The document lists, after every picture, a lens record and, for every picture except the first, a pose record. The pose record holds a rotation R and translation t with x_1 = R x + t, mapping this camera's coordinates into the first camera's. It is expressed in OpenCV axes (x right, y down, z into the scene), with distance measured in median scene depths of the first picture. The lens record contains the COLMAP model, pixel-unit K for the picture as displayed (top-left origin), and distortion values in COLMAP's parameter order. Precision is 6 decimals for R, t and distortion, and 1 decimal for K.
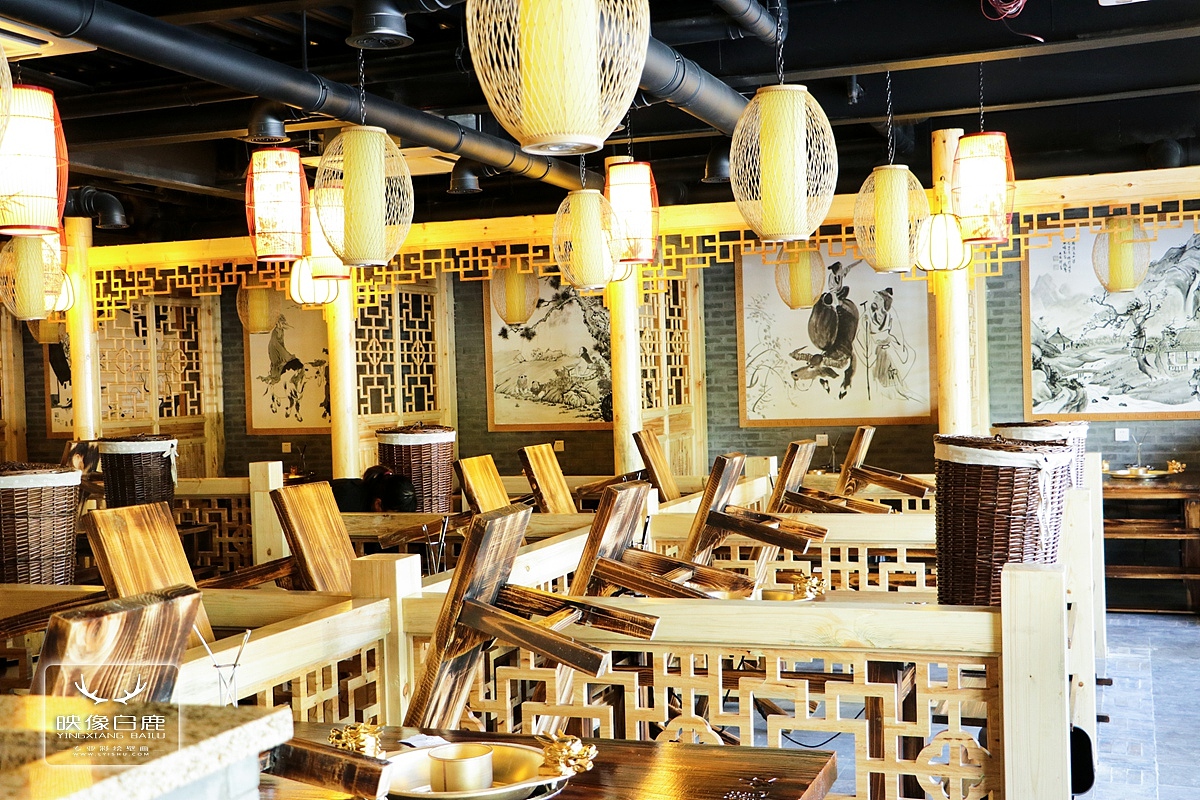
lens RADIAL K [[1496.1, 0, 598.1], [0, 1496.1, 401.1], [0, 0, 1]] dist [-0.002161, 0.000000]
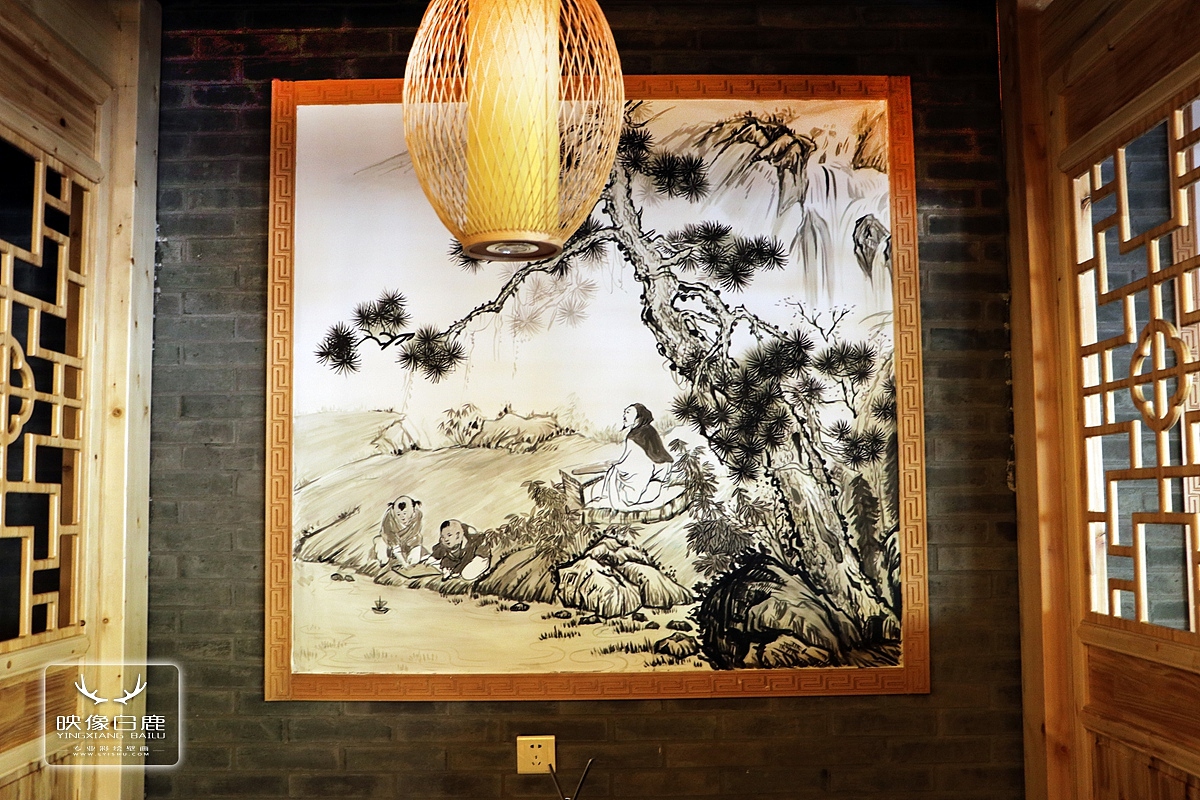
lens RADIAL K [[1183.2, 0, 606.4], [0, 1183.2, 406.2], [0, 0, 1]] dist [-0.059029, 0.000000]
pose [[0.942339, 0.049829, 0.330931, -0.090100], [-0.014477, 0.993997, -0.108444, -0.011191], [-0.334348, 0.097400, 0.937403, 0.785690]]
